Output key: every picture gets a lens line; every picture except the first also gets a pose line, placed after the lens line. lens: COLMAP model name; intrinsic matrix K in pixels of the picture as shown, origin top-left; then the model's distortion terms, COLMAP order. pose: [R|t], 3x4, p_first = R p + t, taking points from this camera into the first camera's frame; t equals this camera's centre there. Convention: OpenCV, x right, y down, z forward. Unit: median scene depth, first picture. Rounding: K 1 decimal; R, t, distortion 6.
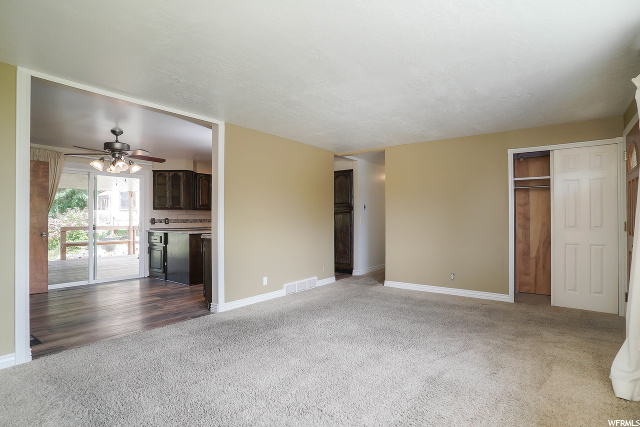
lens RADIAL K [[335.4, 0, 313.5], [0, 335.4, 219.6], [0, 0, 1]] dist [-0.040186, 0.002513]
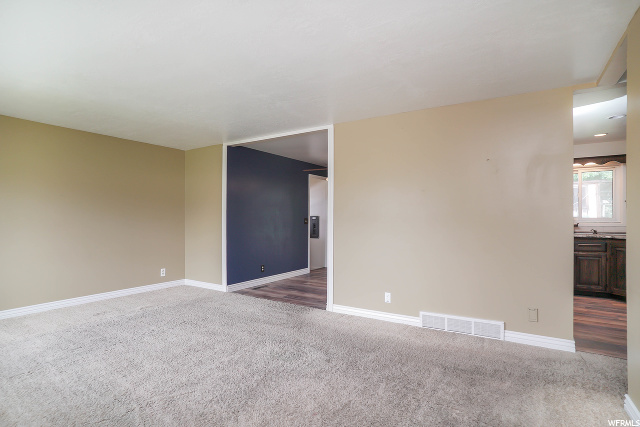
lens RADIAL K [[335.4, 0, 318.1], [0, 335.4, 214.4], [0, 0, 1]] dist [-0.040186, 0.002513]
pose [[0.095367, -0.008579, -0.995405, 0.488363], [-0.003781, 0.999953, -0.008980, -0.006721], [0.995435, 0.004620, 0.095330, 0.570120]]
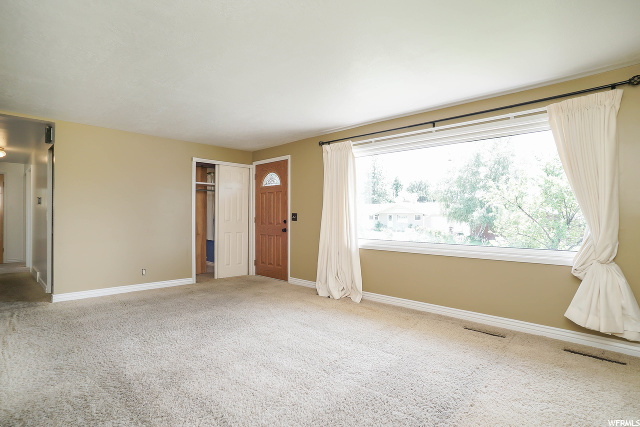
lens RADIAL K [[335.4, 0, 314.6], [0, 335.4, 213.6], [0, 0, 1]] dist [-0.040186, 0.002513]
pose [[0.124658, 0.010846, 0.992141, -0.398492], [0.000491, 0.999939, -0.010993, 0.005317], [-0.992200, 0.001858, 0.124645, 0.285934]]
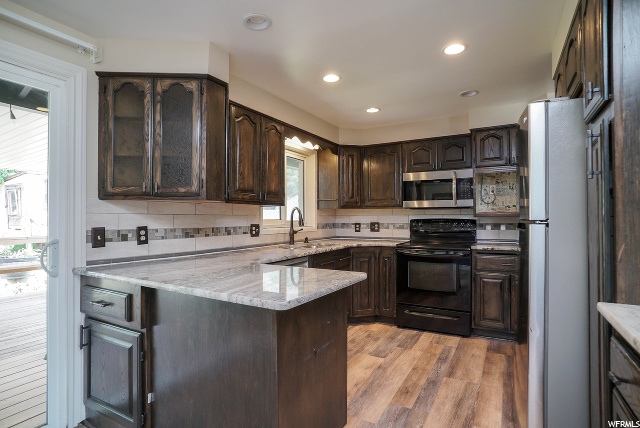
lens RADIAL K [[335.4, 0, 319.6], [0, 335.4, 215.9], [0, 0, 1]] dist [-0.040186, 0.002513]
pose [[0.991000, -0.003953, 0.133803, -0.342200], [0.005483, 0.999924, -0.011074, -0.010737], [-0.133749, 0.011708, 0.990946, 0.715829]]
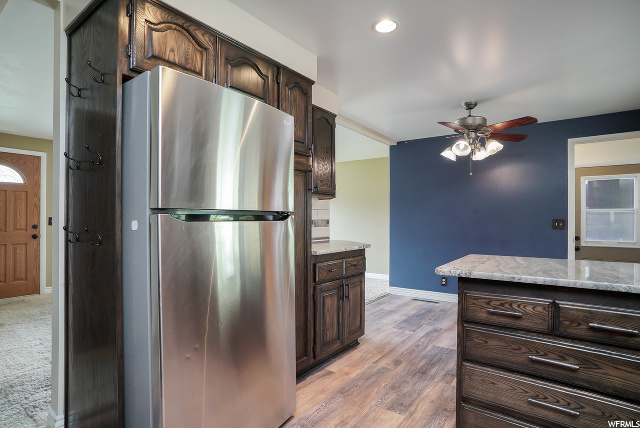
lens RADIAL K [[335.4, 0, 318.7], [0, 335.4, 214.7], [0, 0, 1]] dist [-0.040186, 0.002513]
pose [[-0.999878, -0.004676, -0.014937, -0.170471], [-0.004476, 0.999900, -0.013398, -0.003594], [0.014998, -0.013329, -0.999799, 1.257568]]
